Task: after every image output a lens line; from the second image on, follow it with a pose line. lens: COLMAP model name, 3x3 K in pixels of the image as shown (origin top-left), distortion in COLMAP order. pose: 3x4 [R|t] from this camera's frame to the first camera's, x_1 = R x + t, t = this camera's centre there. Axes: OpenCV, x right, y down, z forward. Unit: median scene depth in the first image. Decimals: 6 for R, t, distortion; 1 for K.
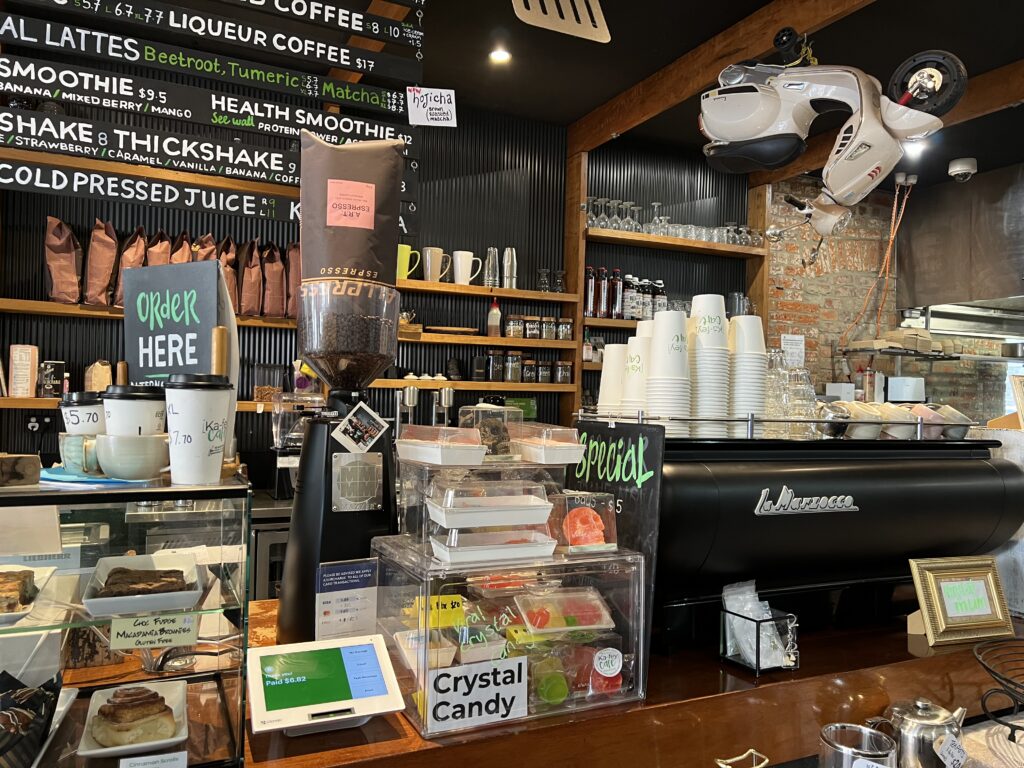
lens RADIAL K [[764.9, 0, 510.6], [0, 764.9, 386.0], [0, 0, 1]] dist [0.000872, 0.000087]
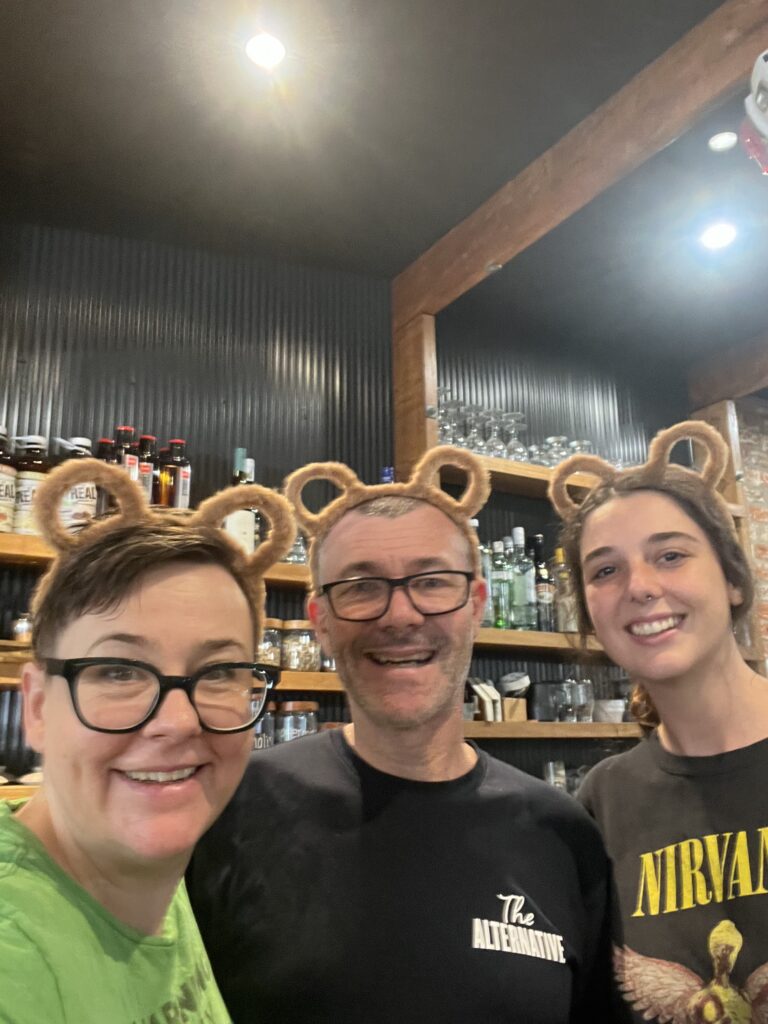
lens RADIAL K [[908.7, 0, 383.7], [0, 908.7, 514.2], [0, 0, 1]] dist [0.001949, 0.000469]
pose [[0.993928, -0.007238, 0.109797, -0.003804], [0.034035, 0.969124, -0.244215, -0.019861], [-0.104639, 0.246469, 0.963485, 0.434584]]
